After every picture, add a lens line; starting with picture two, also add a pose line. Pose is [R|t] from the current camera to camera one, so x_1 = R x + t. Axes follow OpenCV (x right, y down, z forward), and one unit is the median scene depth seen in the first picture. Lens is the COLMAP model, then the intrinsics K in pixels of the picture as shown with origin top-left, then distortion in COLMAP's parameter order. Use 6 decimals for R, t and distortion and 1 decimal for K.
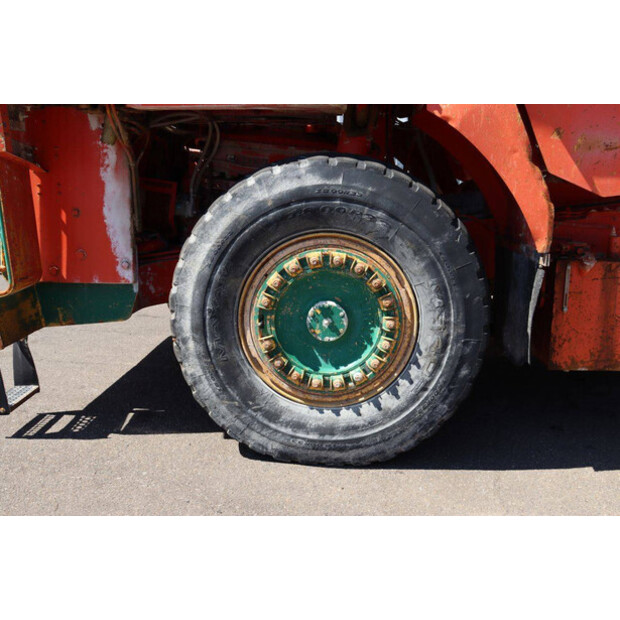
lens RADIAL K [[632.7, 0, 310.0], [0, 632.7, 310.0], [0, 0, 1]] dist [-0.072454, 0.014635]
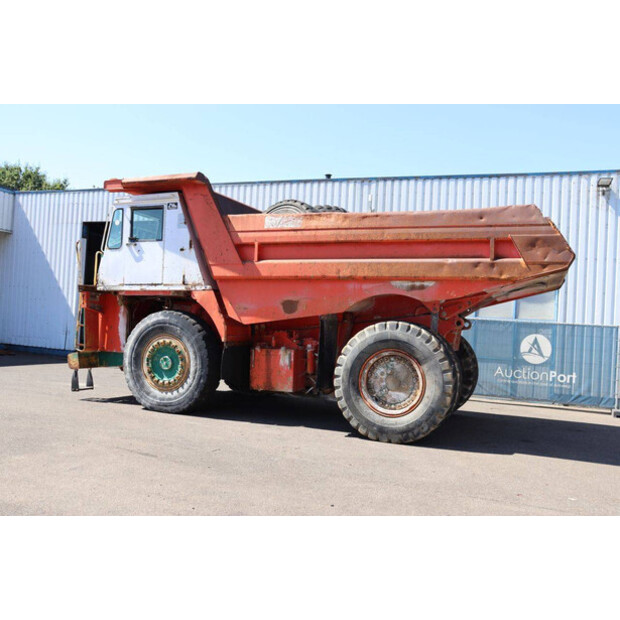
lens RADIAL K [[605.1, 0, 310.0], [0, 605.1, 310.0], [0, 0, 1]] dist [-0.123300, 0.182291]
pose [[0.953078, 0.014842, -0.302359, 1.577741], [-0.086966, 0.970119, -0.226508, 0.370377], [0.289963, 0.242175, 0.925890, -1.567004]]
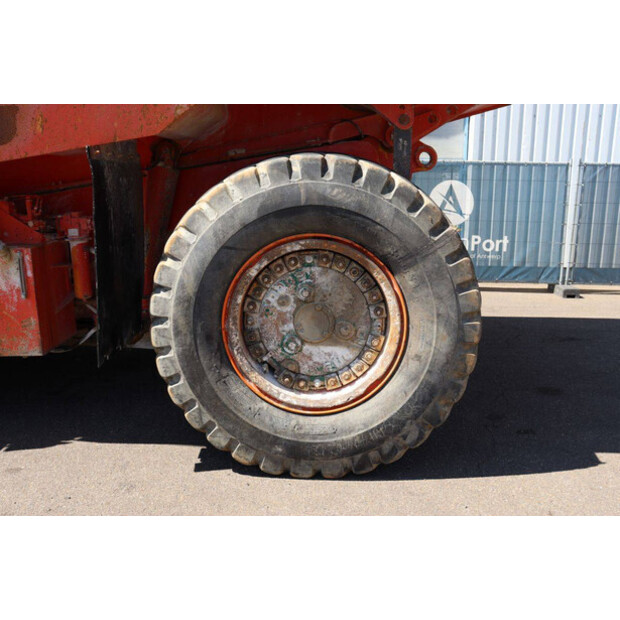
lens RADIAL K [[605.1, 0, 310.0], [0, 605.1, 310.0], [0, 0, 1]] dist [-0.123300, 0.182291]
pose [[0.999088, -0.031022, 0.029329, 1.113818], [0.031077, 0.999516, -0.001427, 0.043227], [-0.029271, 0.002337, 0.999569, 0.011845]]
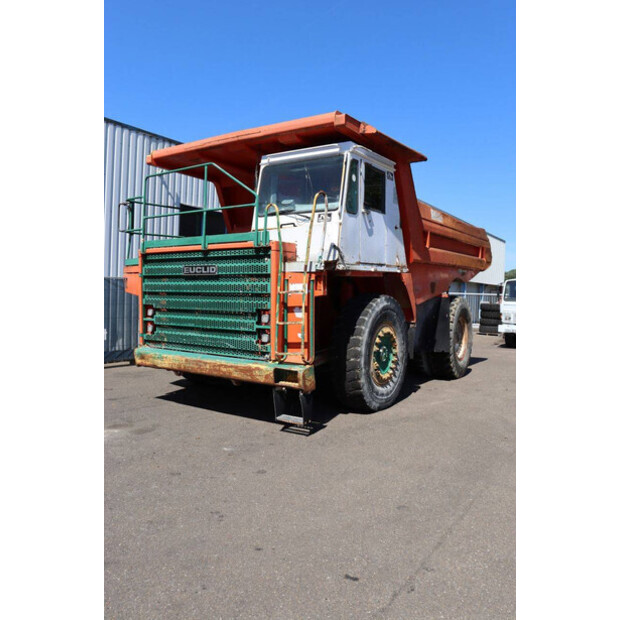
lens RADIAL K [[509.9, 0, 310.0], [0, 509.9, 310.0], [0, 0, 1]] dist [-0.176624, 0.160424]
pose [[0.494517, -0.046610, 0.867917, -2.024456], [0.174084, 0.983639, -0.046364, -0.121897], [-0.851556, 0.174018, 0.494540, 0.153578]]
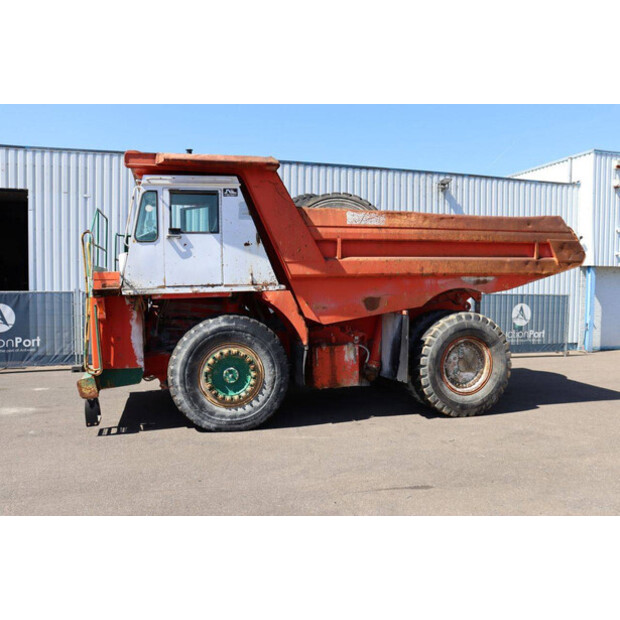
lens RADIAL K [[536.1, 0, 310.0], [0, 536.1, 310.0], [0, 0, 1]] dist [-0.129559, 0.008484]
pose [[0.947935, -0.040957, 0.315820, -0.356986], [0.088930, 0.986289, -0.139018, 0.089474], [-0.305796, 0.159866, 0.938580, -1.264834]]
